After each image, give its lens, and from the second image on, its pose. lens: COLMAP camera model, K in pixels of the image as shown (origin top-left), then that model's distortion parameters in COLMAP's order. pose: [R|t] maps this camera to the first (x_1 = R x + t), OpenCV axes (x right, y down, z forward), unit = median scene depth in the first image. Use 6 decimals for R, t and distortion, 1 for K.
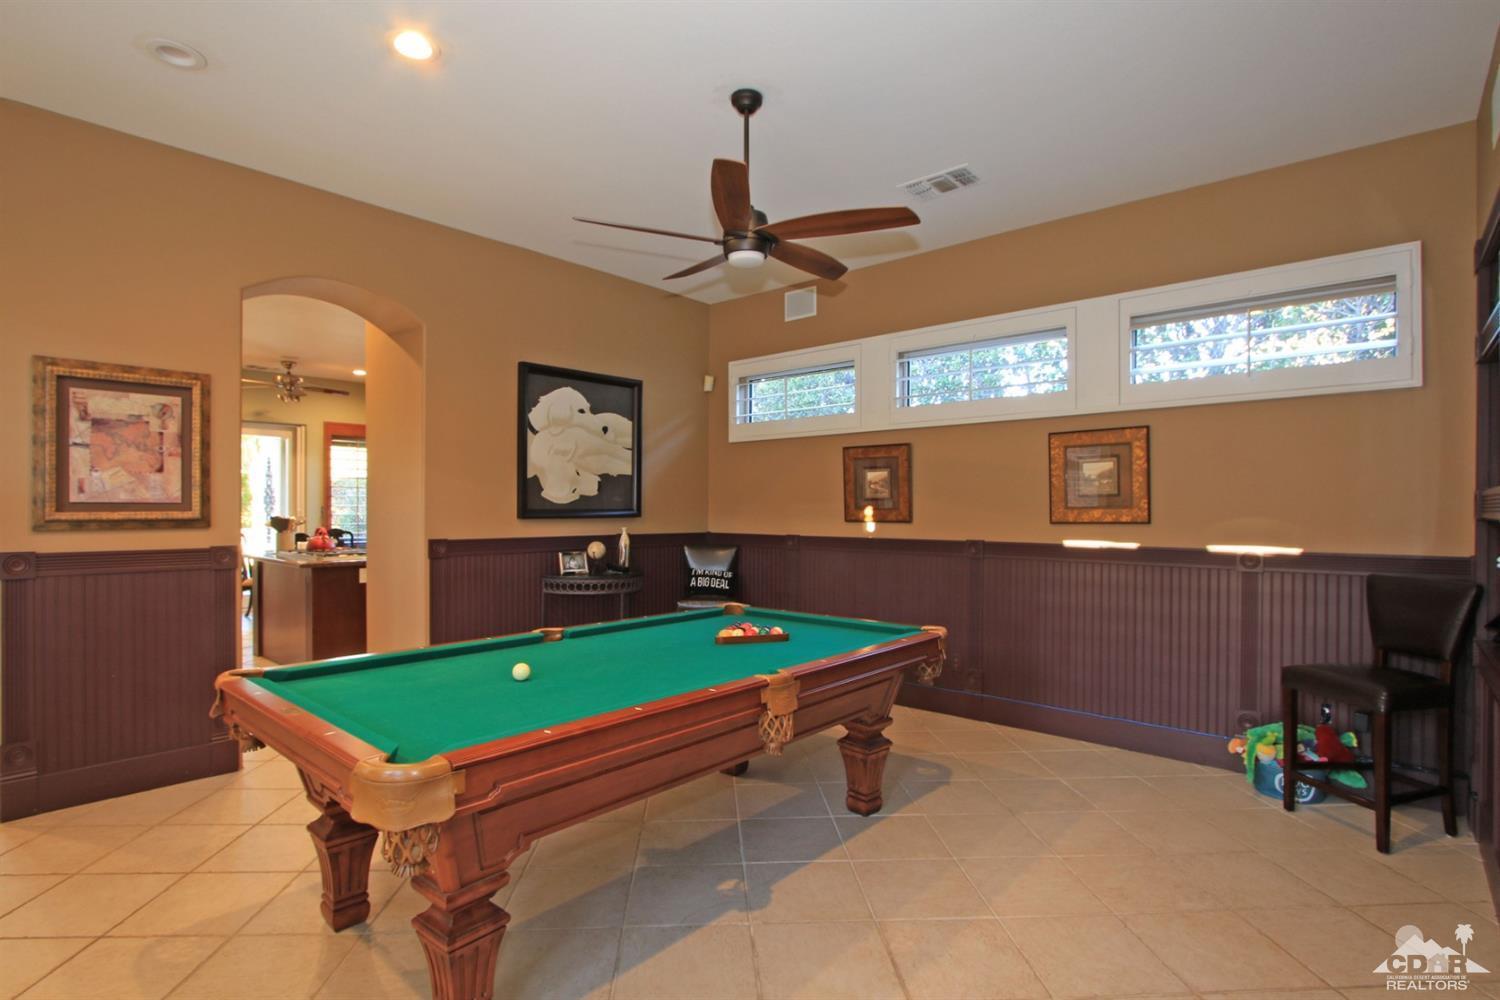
lens RADIAL K [[734.9, 0, 741.4], [0, 734.9, 503.1], [0, 0, 1]] dist [-0.017037, 0.000162]
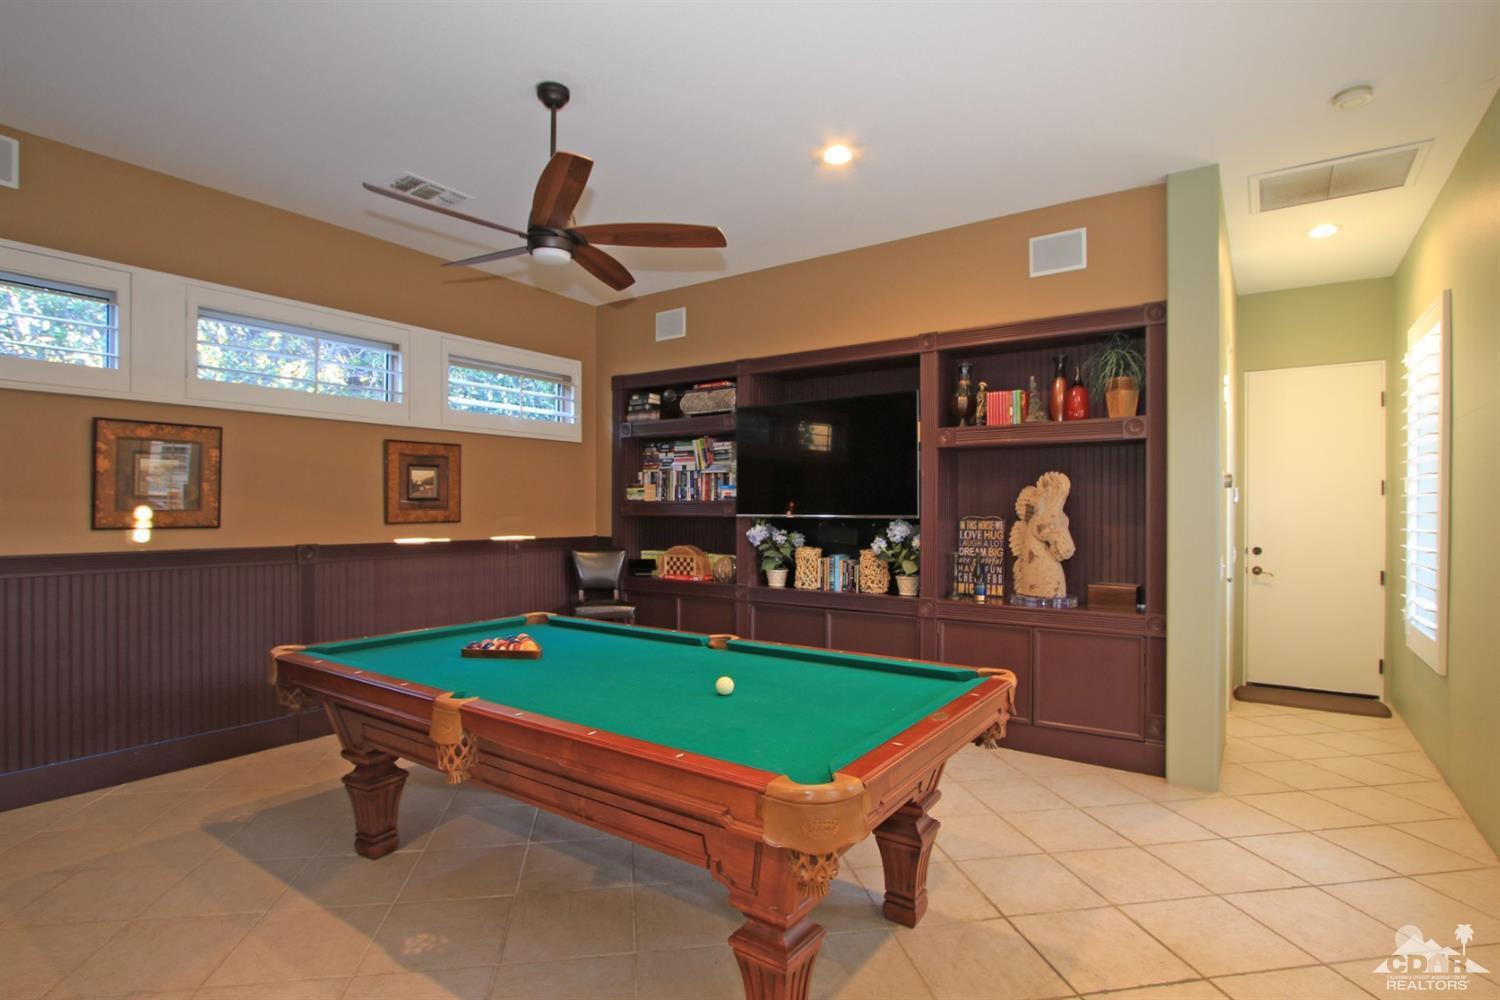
lens RADIAL K [[734.9, 0, 741.5], [0, 734.9, 506.2], [0, 0, 1]] dist [-0.017037, 0.000162]
pose [[-0.120114, 0.004782, 0.992749, -0.722857], [-0.006619, 0.999962, -0.005617, 0.005066], [-0.992738, -0.007245, -0.120077, 0.635689]]
